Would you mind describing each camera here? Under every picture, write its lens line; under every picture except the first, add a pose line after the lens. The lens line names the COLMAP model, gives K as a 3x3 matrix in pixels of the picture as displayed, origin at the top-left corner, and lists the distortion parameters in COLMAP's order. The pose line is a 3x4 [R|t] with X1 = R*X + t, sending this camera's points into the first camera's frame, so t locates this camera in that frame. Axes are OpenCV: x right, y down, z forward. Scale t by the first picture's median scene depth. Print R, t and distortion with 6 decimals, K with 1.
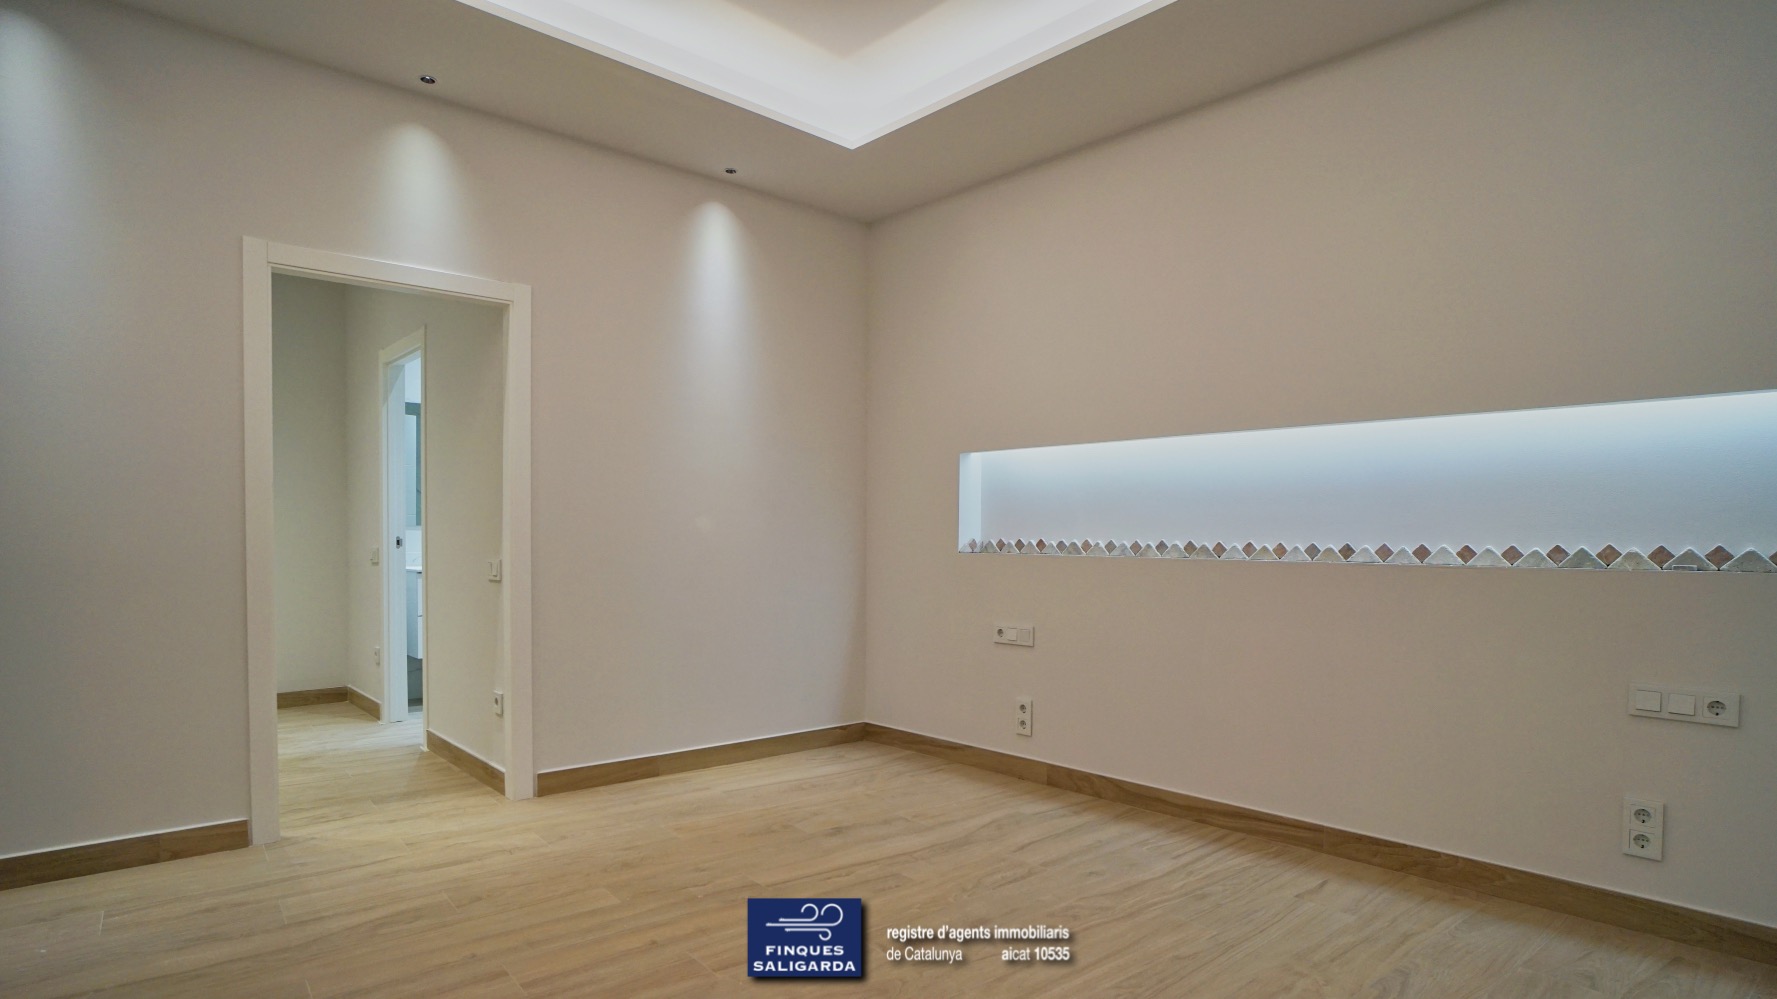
lens RADIAL K [[923.9, 0, 899.7], [0, 923.9, 526.1], [0, 0, 1]] dist [-0.050699, 0.024530]
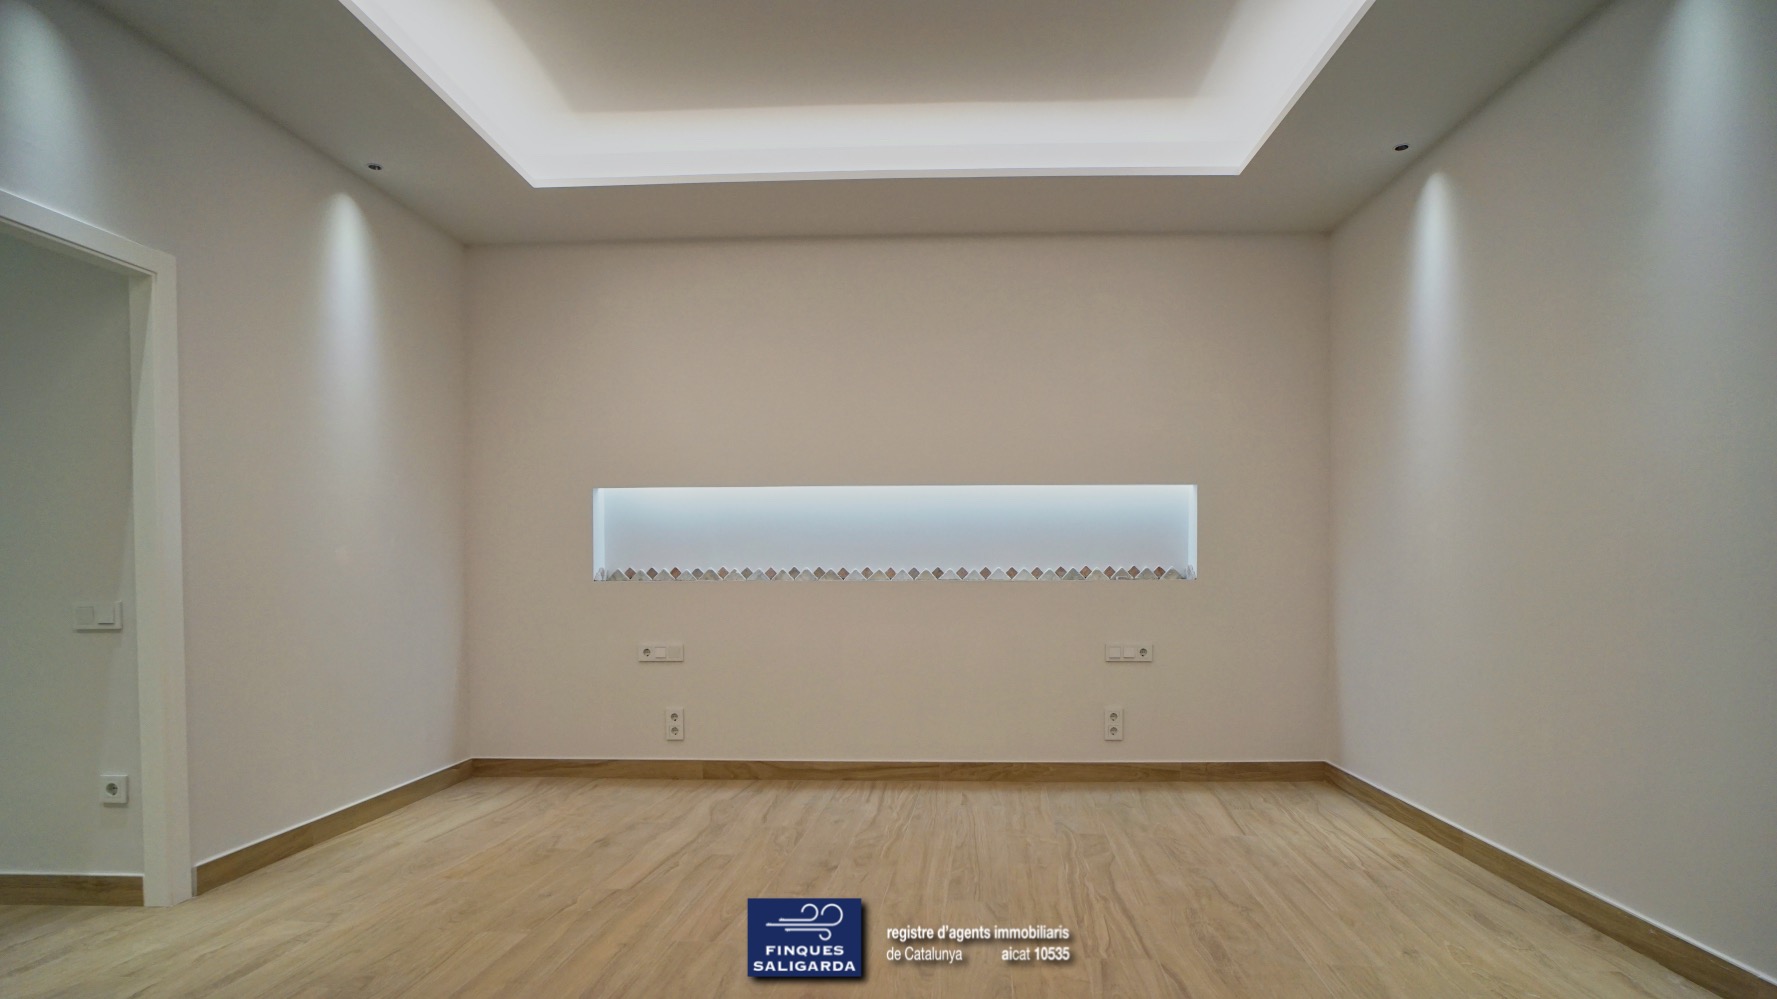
lens RADIAL K [[923.9, 0, 899.7], [0, 923.9, 526.1], [0, 0, 1]] dist [-0.050699, 0.024530]
pose [[0.707963, 0.019373, 0.705984, -0.554879], [0.001821, 0.999570, -0.029255, -0.003572], [-0.706248, 0.021997, 0.707623, -0.001587]]
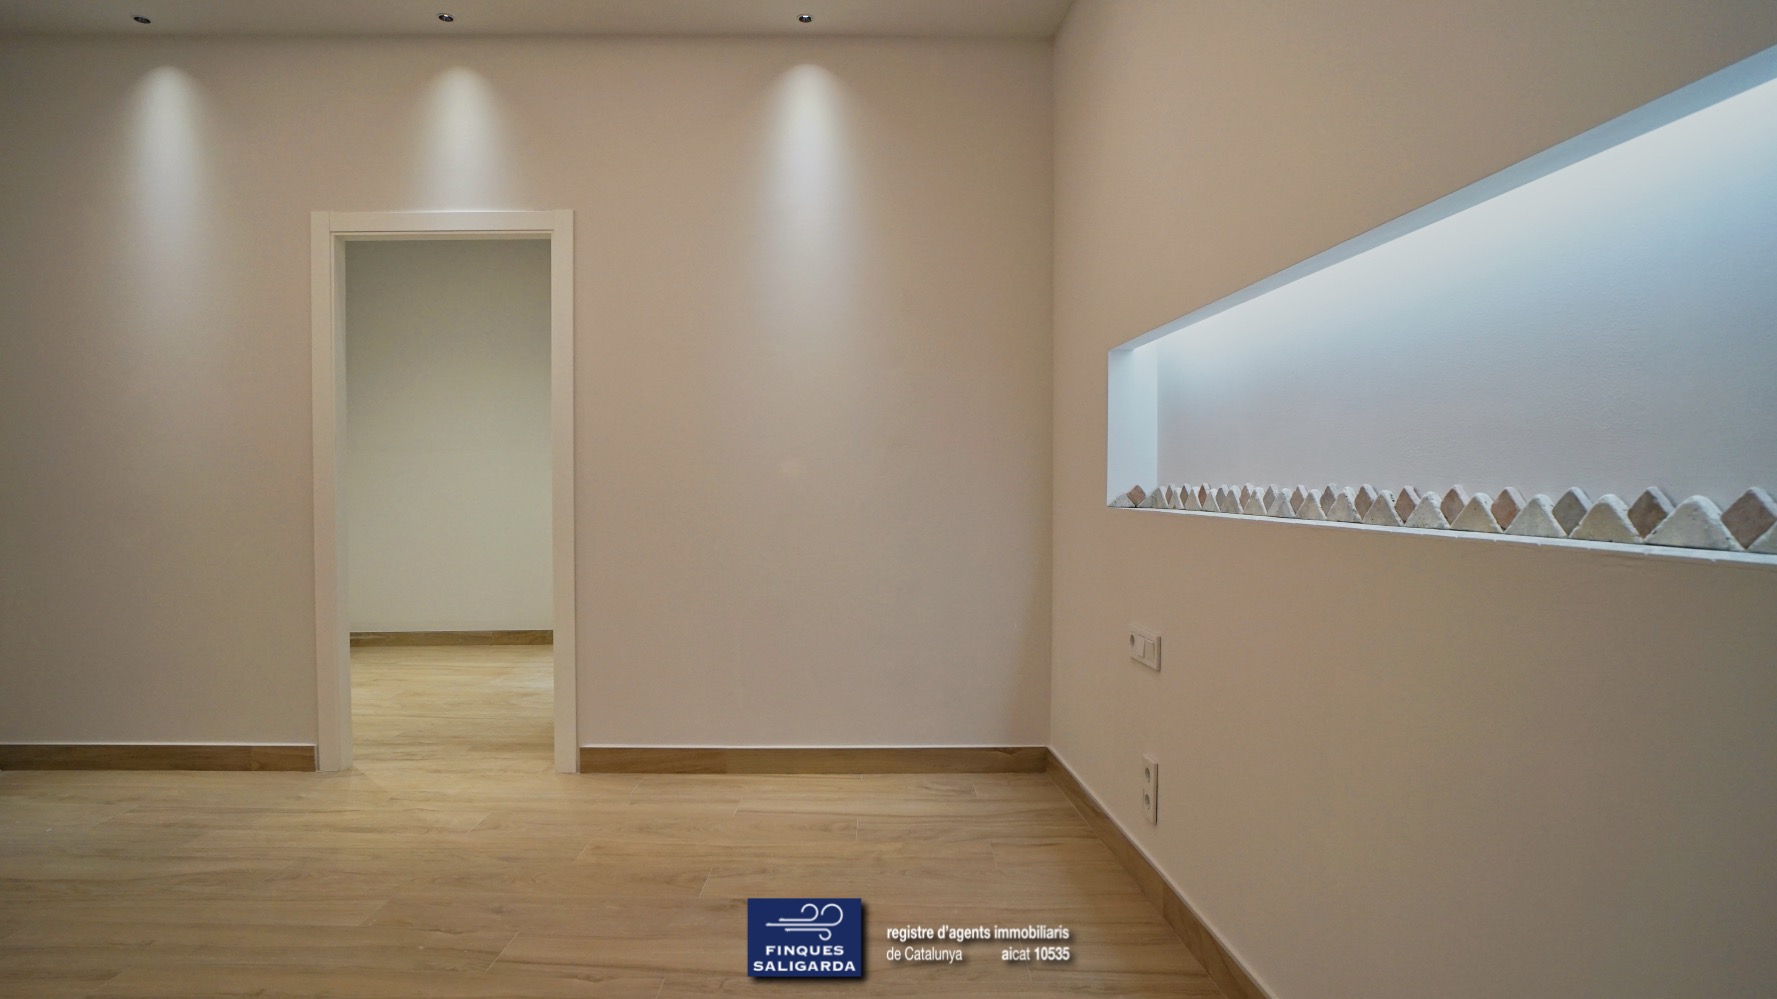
lens RADIAL K [[949.3, 0, 875.0], [0, 949.3, 485.6], [0, 0, 1]] dist [-0.053397, 0.026017]
pose [[0.764820, -0.005661, -0.644219, 0.454331], [0.010499, 0.999938, 0.003677, 0.011854], [0.644158, -0.009576, 0.764832, 0.505541]]
